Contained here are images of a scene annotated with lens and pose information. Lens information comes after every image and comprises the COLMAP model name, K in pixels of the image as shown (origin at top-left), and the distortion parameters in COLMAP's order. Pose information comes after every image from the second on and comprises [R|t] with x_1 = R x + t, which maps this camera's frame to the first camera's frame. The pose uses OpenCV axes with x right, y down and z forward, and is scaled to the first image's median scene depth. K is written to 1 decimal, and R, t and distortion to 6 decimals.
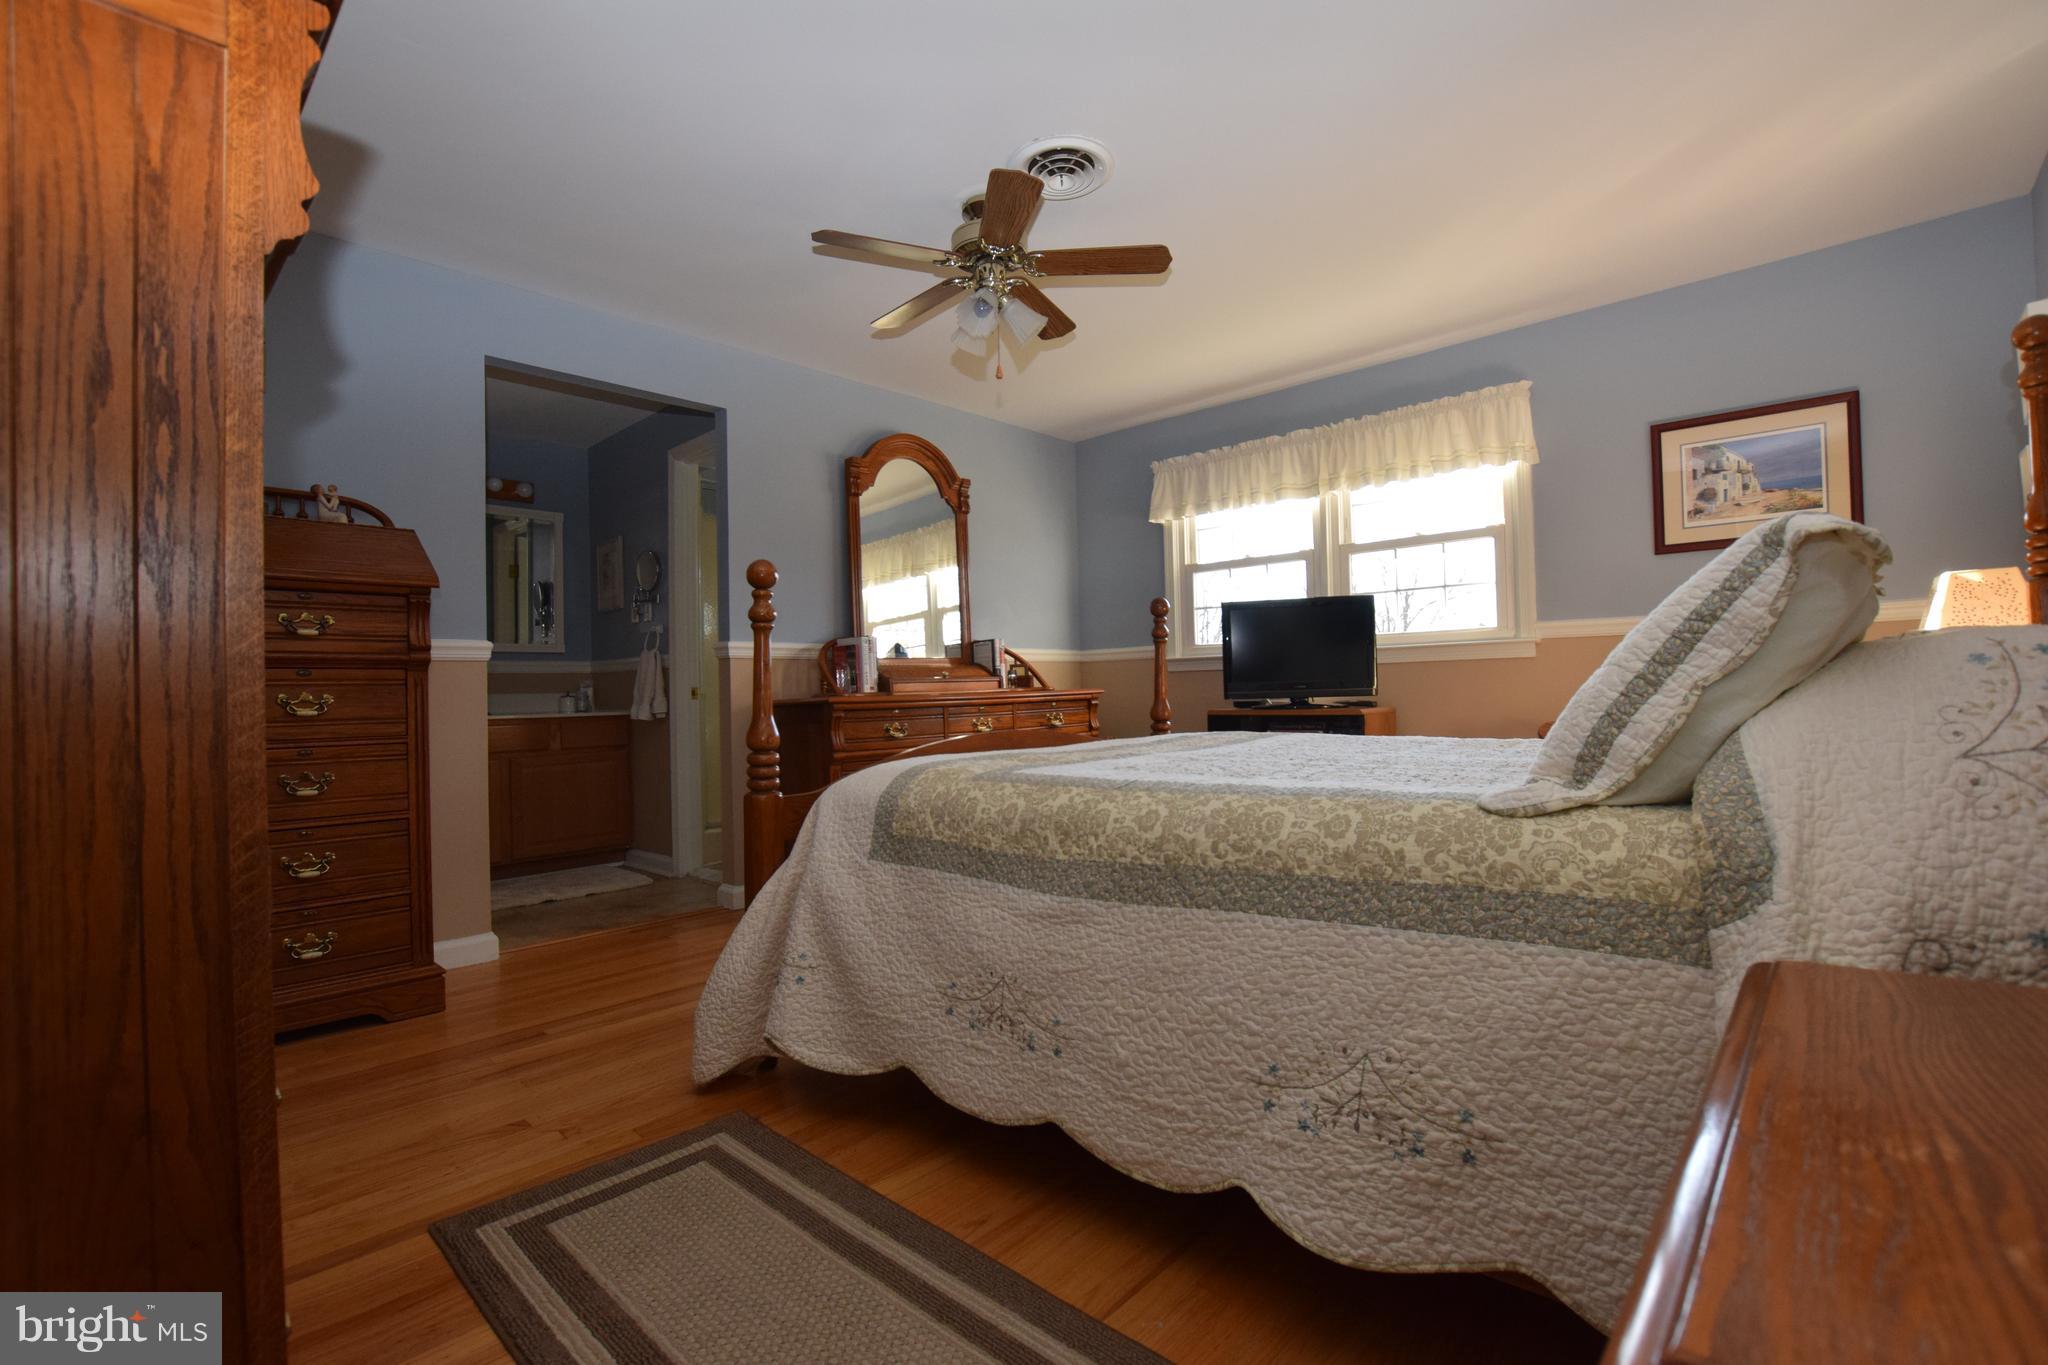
lens RADIAL K [[895.4, 0, 1030.3], [0, 895.4, 684.4], [0, 0, 1]] dist [-0.023939, -0.000063]
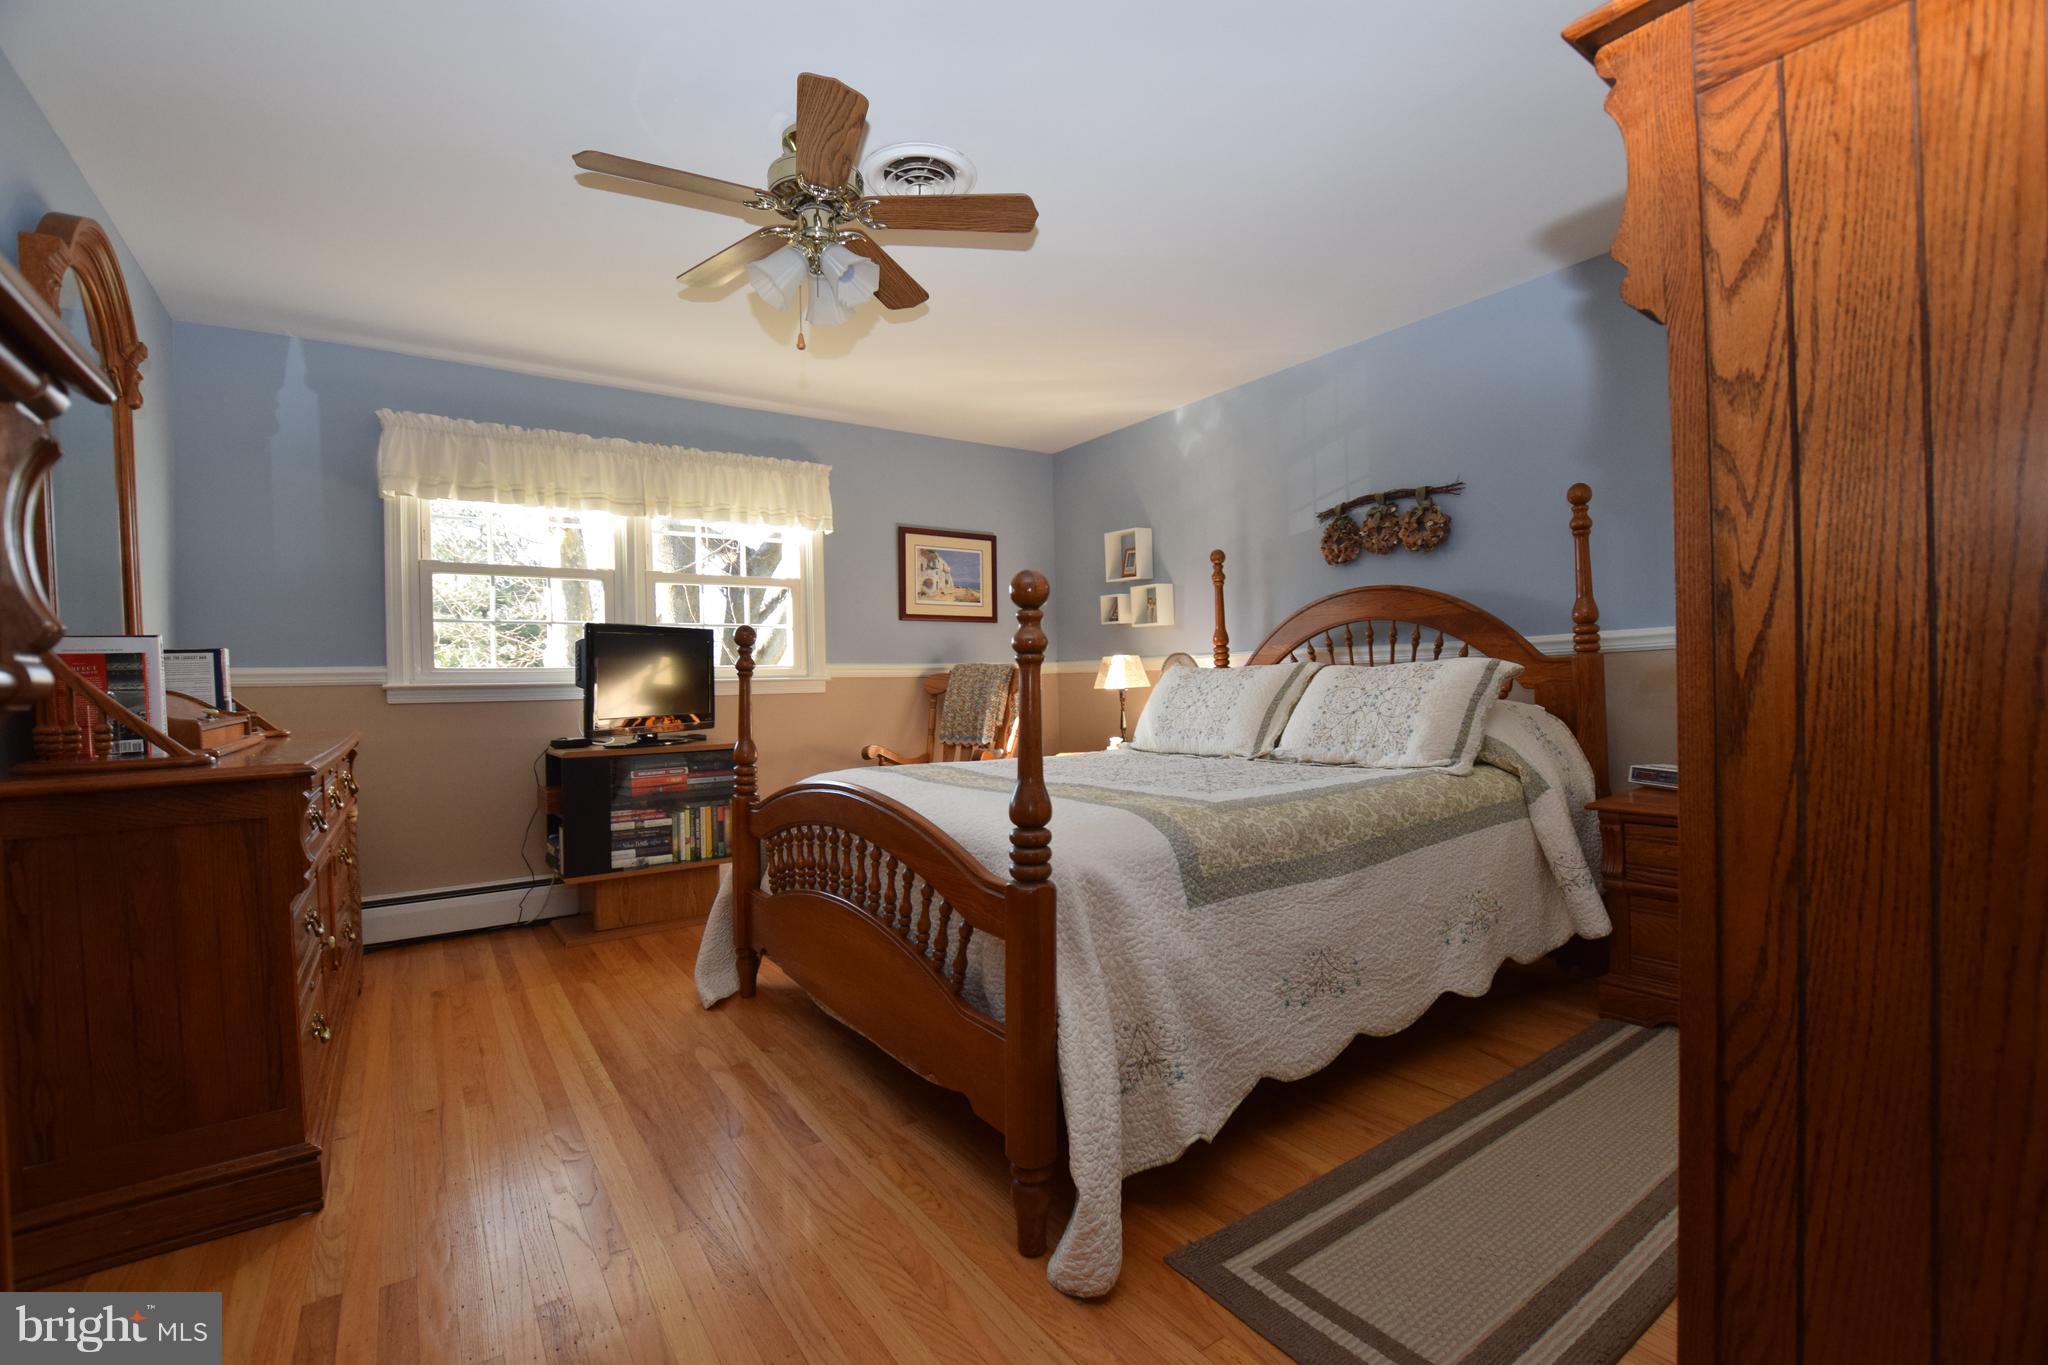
lens RADIAL K [[895.4, 0, 1030.6], [0, 895.4, 686.3], [0, 0, 1]] dist [-0.023939, -0.000063]
pose [[0.212039, 0.013830, 0.977163, -0.670130], [0.008755, 0.999833, -0.016050, -0.019937], [-0.977222, 0.011958, 0.211883, 0.545972]]
